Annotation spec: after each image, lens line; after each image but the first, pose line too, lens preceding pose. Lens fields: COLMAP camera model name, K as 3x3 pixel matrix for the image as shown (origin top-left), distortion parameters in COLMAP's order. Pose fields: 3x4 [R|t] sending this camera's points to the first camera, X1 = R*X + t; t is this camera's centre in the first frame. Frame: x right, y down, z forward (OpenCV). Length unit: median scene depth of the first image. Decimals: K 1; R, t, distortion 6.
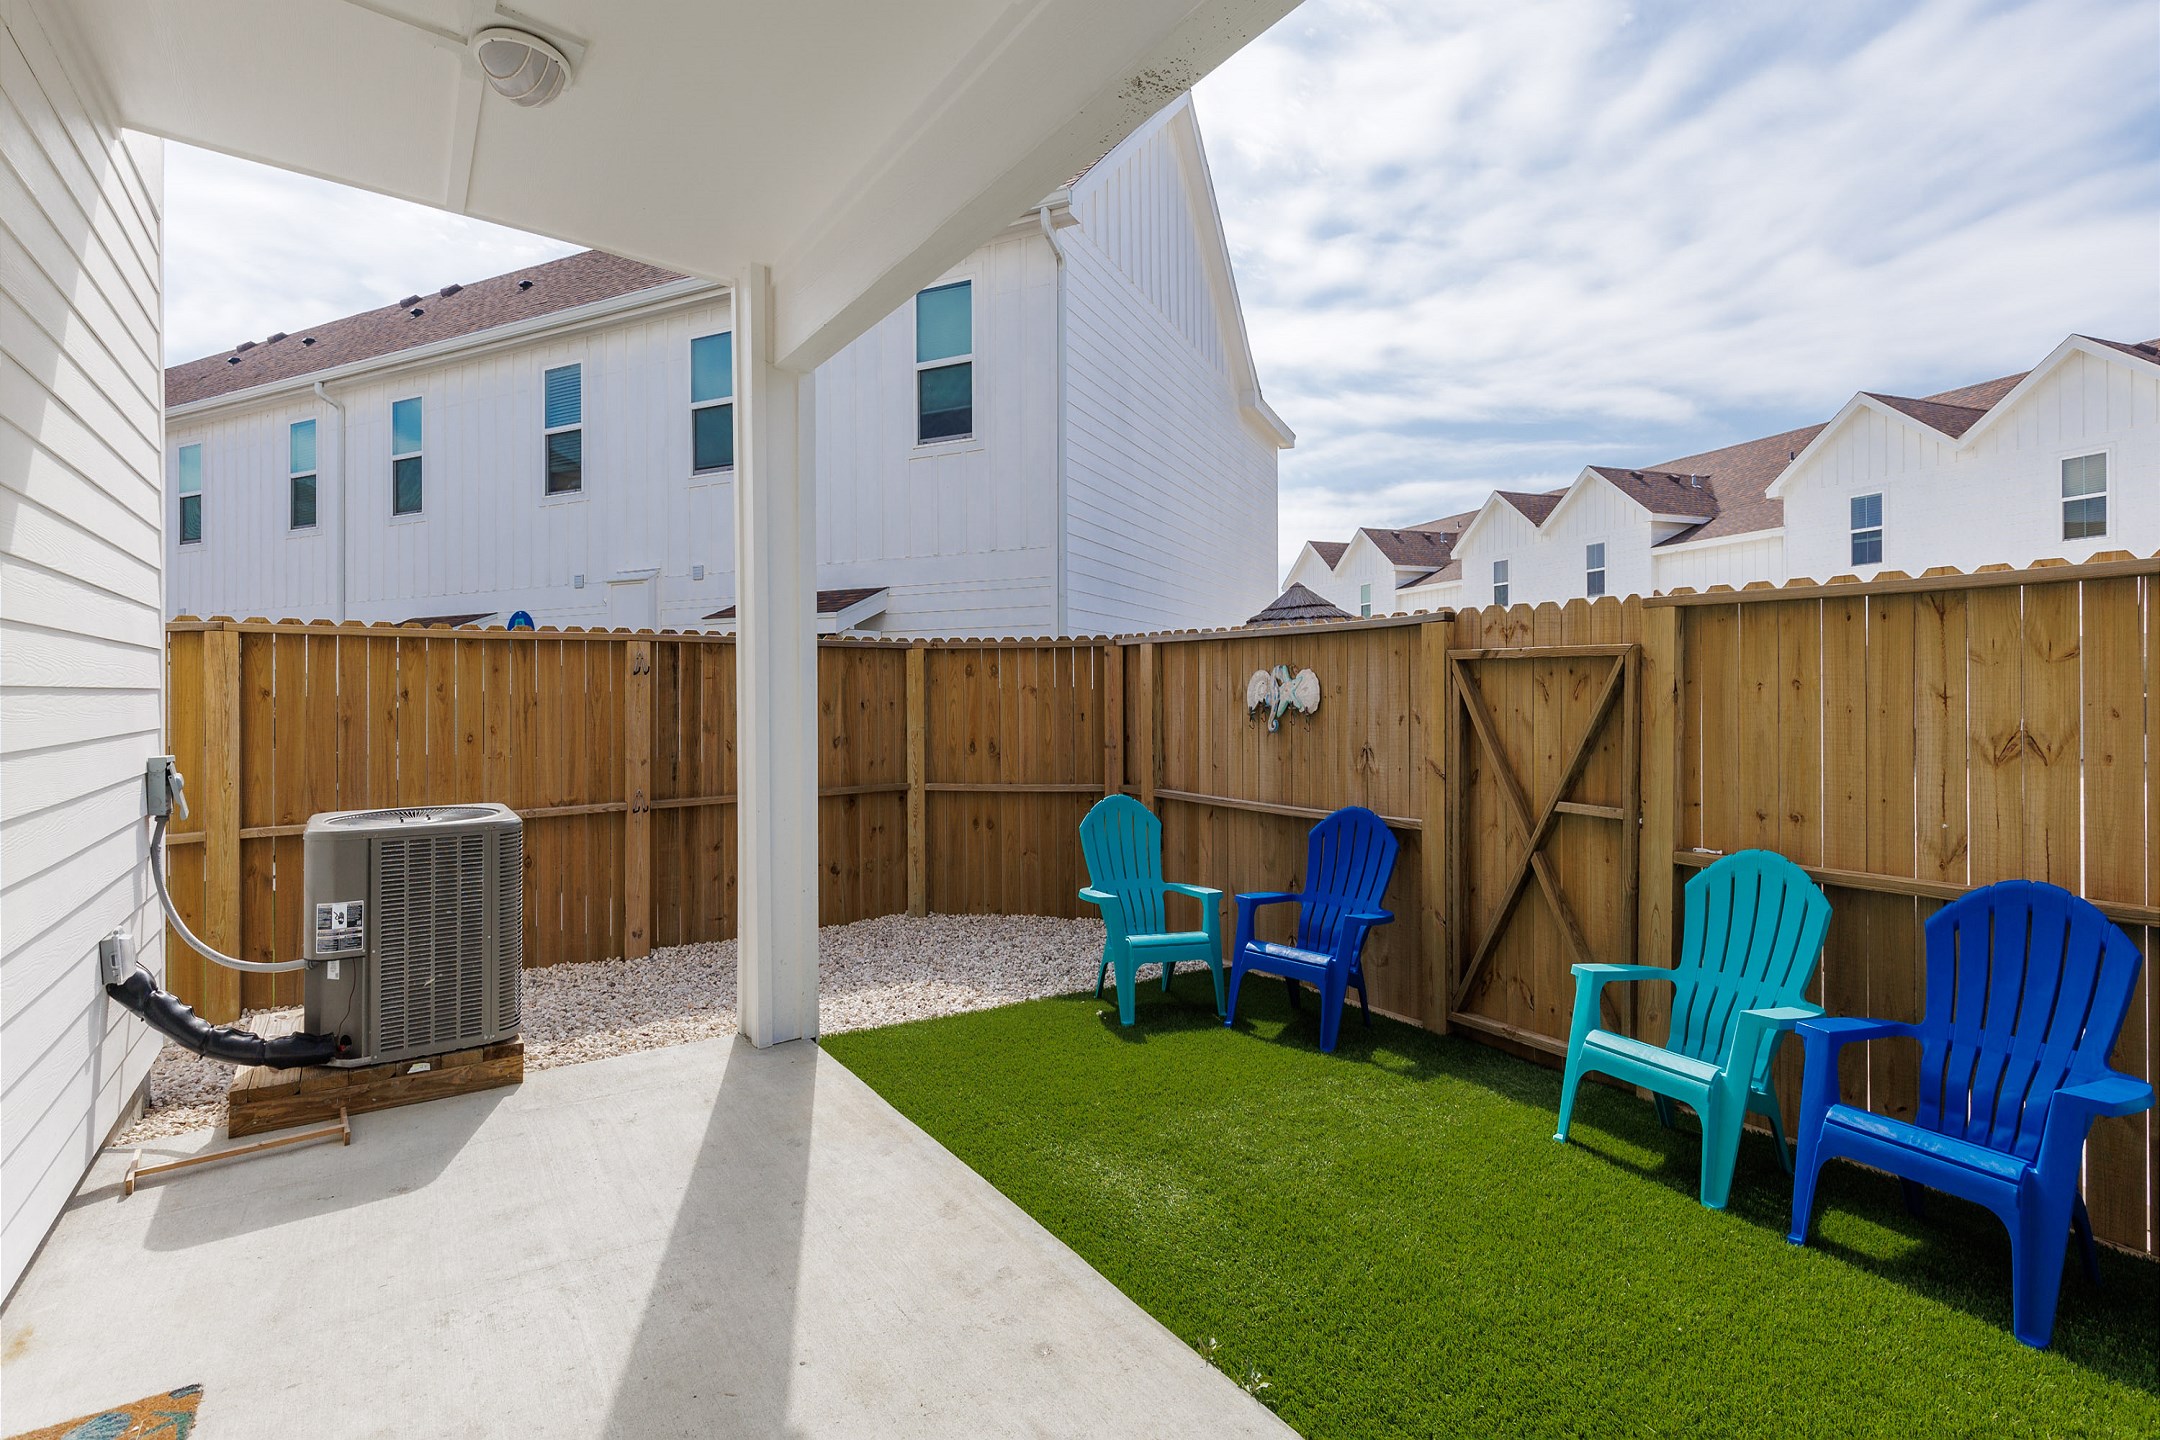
lens RADIAL K [[989.6, 0, 1090.2], [0, 989.6, 679.9], [0, 0, 1]] dist [-0.002200, -0.000476]
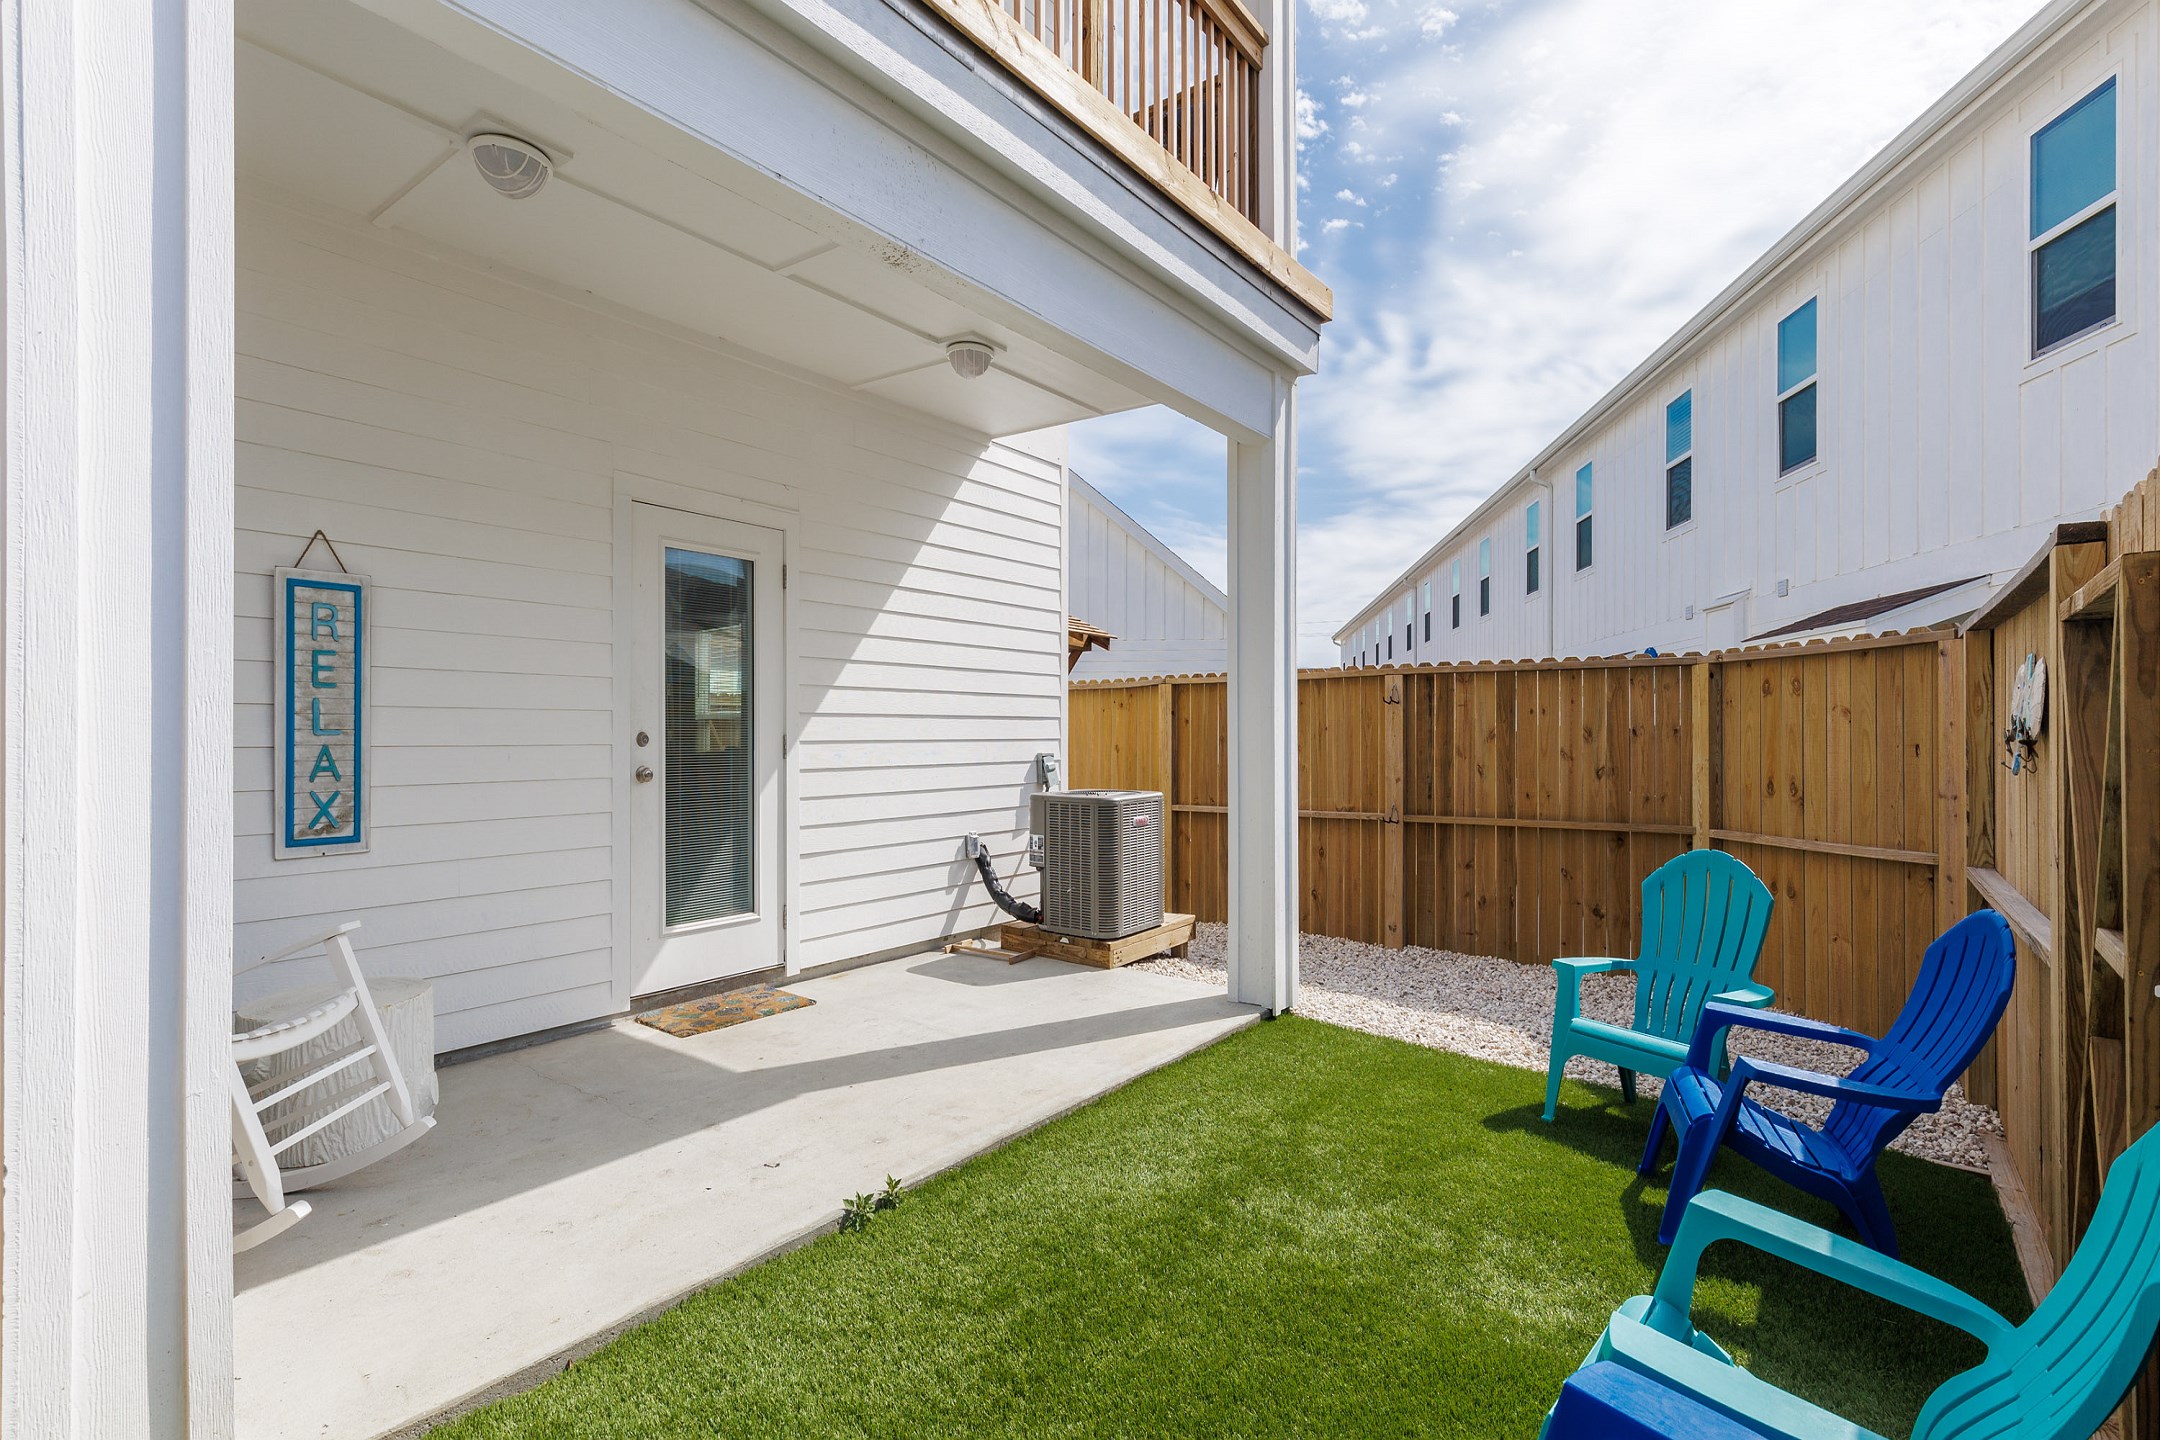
lens RADIAL K [[989.6, 0, 1080.5], [0, 989.6, 734.5], [0, 0, 1]] dist [-0.002200, -0.000476]
pose [[0.287372, 0.002463, -0.957816, 0.643927], [0.011053, 0.999922, 0.005888, 0.023026], [0.957755, -0.012279, 0.287322, 0.376741]]
